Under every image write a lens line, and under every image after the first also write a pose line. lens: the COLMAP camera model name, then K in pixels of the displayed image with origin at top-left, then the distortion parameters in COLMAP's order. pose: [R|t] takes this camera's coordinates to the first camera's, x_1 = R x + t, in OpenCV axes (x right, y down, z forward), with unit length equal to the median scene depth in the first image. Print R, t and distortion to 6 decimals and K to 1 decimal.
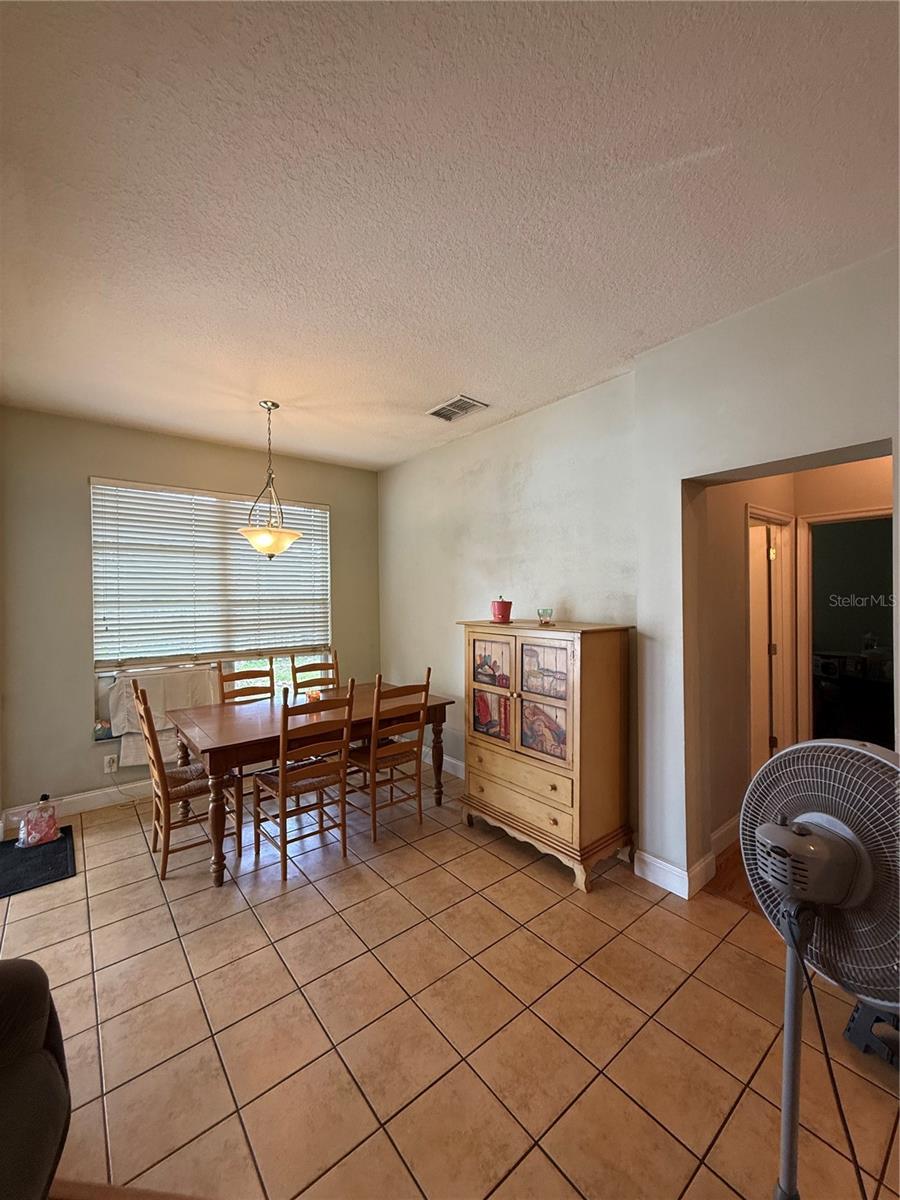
lens RADIAL K [[477.7, 0, 450.6], [0, 477.7, 598.5], [0, 0, 1]] dist [0.000602, 0.000219]
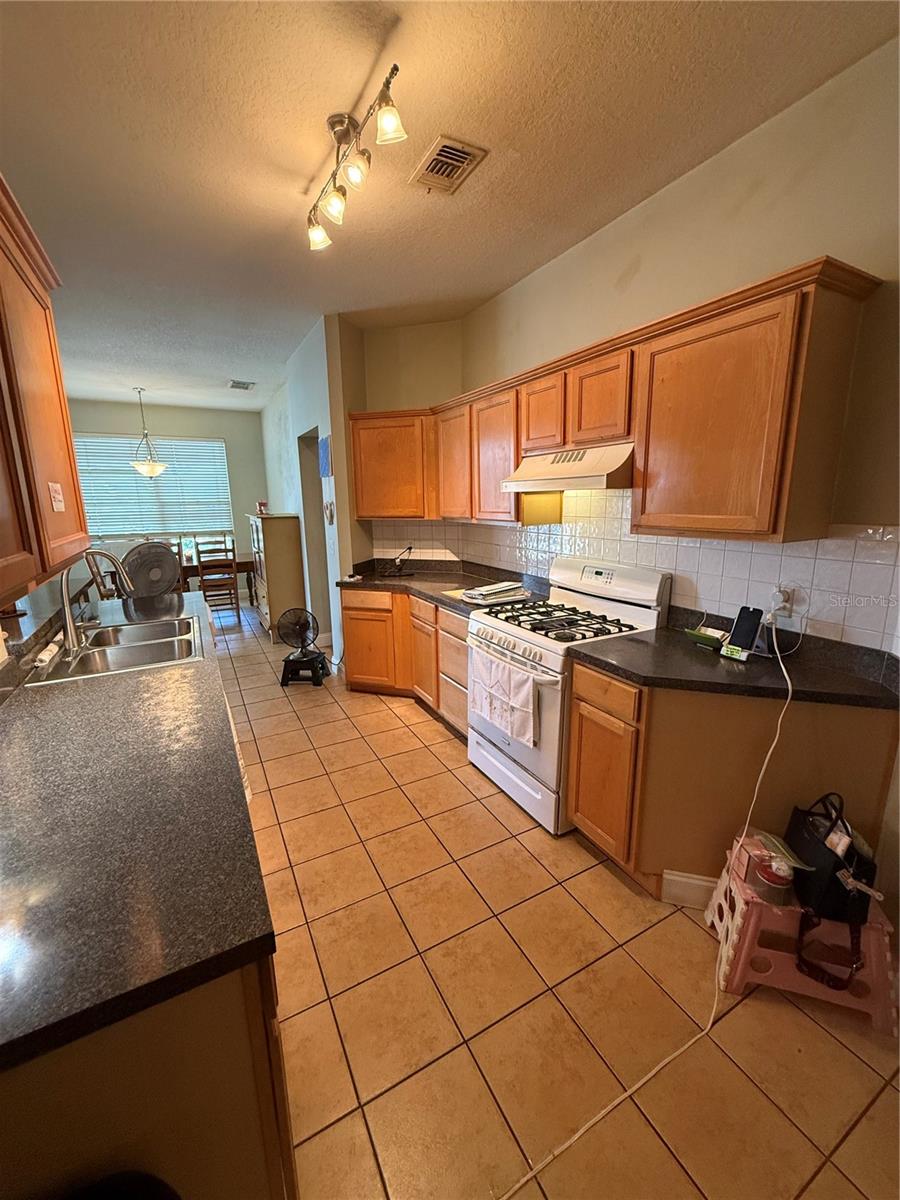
lens RADIAL K [[478.7, 0, 448.6], [0, 478.7, 598.3], [0, 0, 1]] dist [0.002032, 0.000347]
pose [[0.982298, 0.035385, -0.183951, 1.170324], [0.002352, 0.979590, 0.200992, -0.001351], [0.187309, -0.197867, 0.962166, -0.684356]]
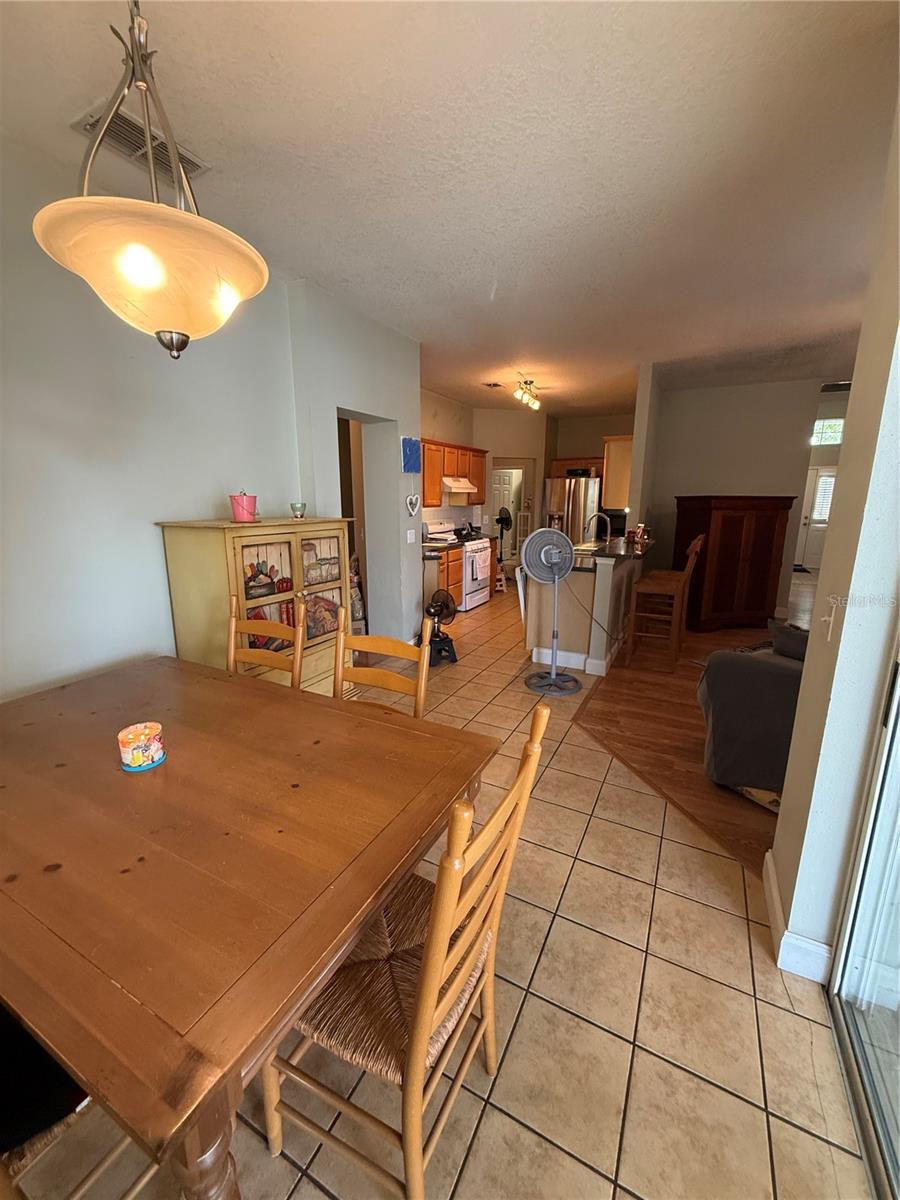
lens RADIAL K [[477.7, 0, 450.6], [0, 477.7, 598.5], [0, 0, 1]] dist [0.000602, 0.000219]
pose [[-0.391653, -0.184899, 0.901344, -0.819341], [0.008284, 0.978853, 0.204399, 0.014157], [-0.920076, 0.087520, -0.381839, 1.031993]]
